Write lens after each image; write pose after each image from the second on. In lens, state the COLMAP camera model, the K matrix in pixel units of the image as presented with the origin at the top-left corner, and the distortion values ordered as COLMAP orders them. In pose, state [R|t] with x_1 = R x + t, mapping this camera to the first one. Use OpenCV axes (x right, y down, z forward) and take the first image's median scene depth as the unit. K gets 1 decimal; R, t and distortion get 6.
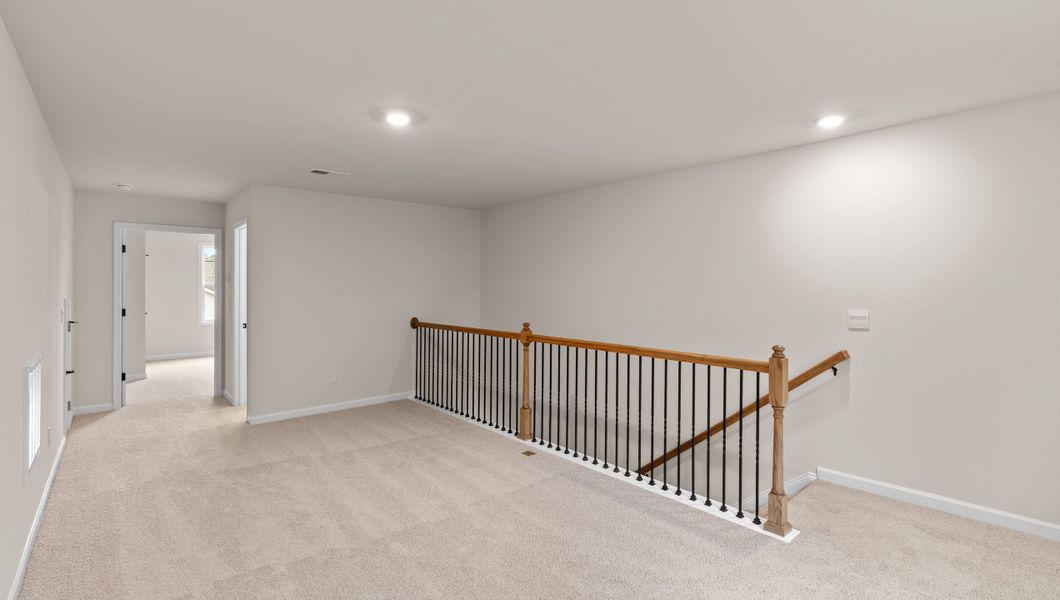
lens RADIAL K [[480.9, 0, 545.8], [0, 480.9, 286.7], [0, 0, 1]] dist [-0.001459, 0.000096]
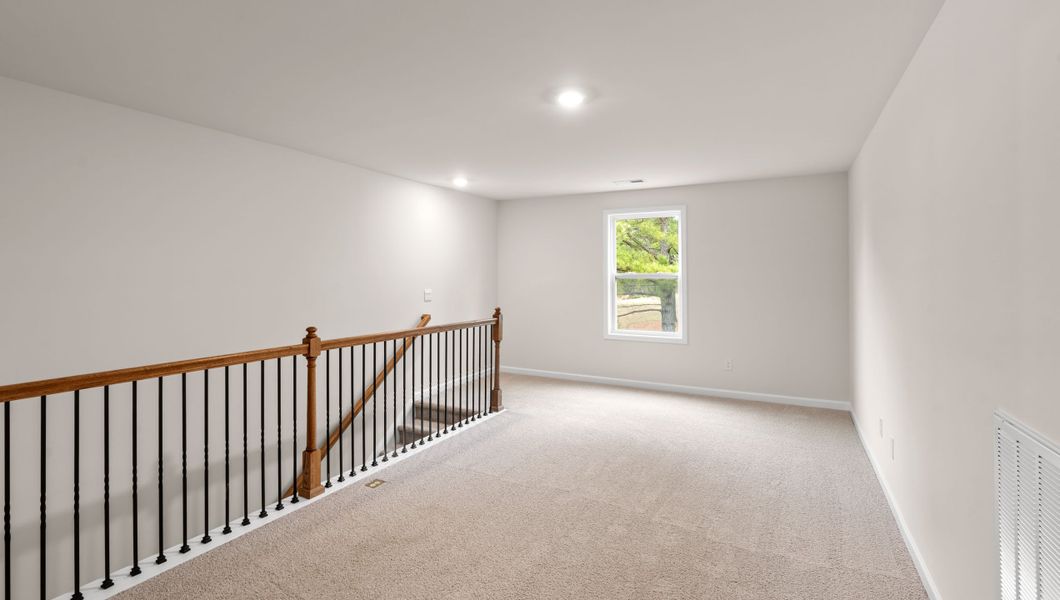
lens RADIAL K [[480.9, 0, 545.8], [0, 480.9, 286.7], [0, 0, 1]] dist [-0.001459, 0.000096]
pose [[-0.376345, -0.021151, 0.926238, -0.803293], [-0.002781, 0.999761, 0.021700, 0.002080], [-0.926475, 0.005590, -0.376314, 0.951744]]
